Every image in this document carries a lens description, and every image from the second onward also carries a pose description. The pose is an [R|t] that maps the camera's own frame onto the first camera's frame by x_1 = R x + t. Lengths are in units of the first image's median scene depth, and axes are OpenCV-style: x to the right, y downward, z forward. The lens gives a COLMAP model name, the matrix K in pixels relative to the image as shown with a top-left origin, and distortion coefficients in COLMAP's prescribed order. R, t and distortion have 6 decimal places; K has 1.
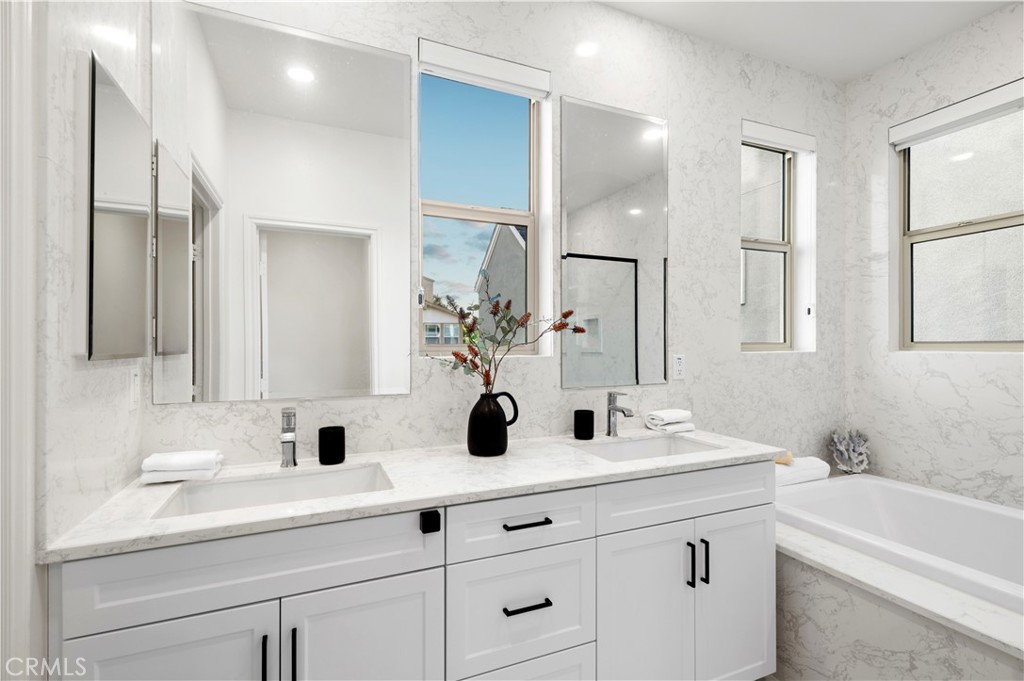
lens RADIAL K [[472.3, 0, 514.0], [0, 472.3, 340.8], [0, 0, 1]] dist [0.005378, -0.001417]
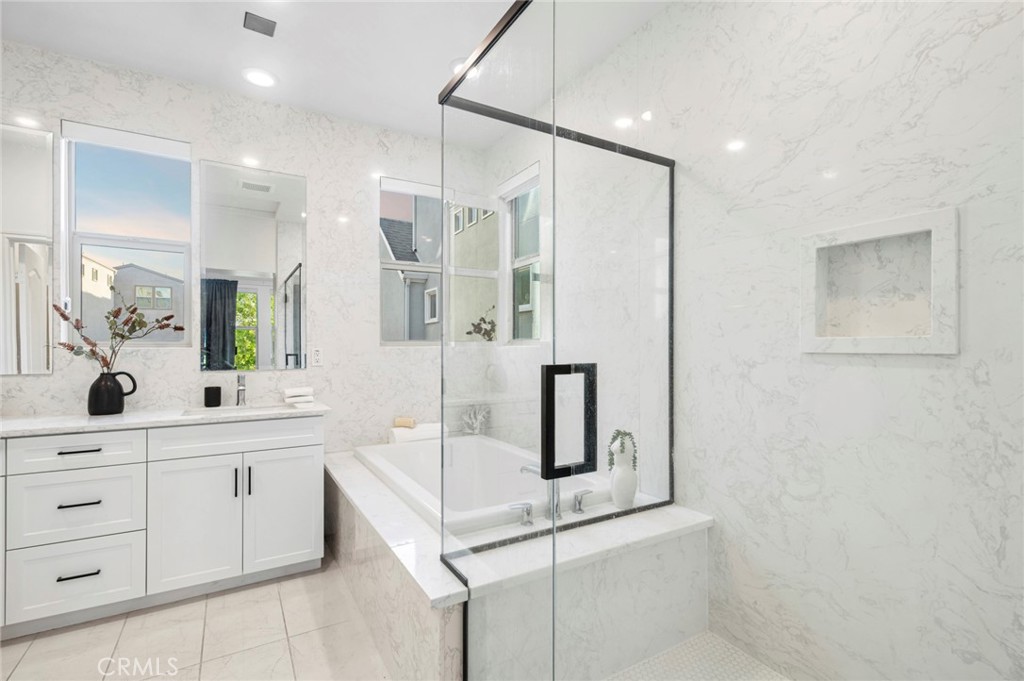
lens RADIAL K [[472.3, 0, 510.4], [0, 472.3, 343.7], [0, 0, 1]] dist [0.005378, -0.001417]
pose [[0.992315, 0.000227, 0.123741, 0.805418], [-0.000040, 0.999999, -0.001516, 0.020887], [-0.123741, 0.001499, 0.992313, -0.473835]]
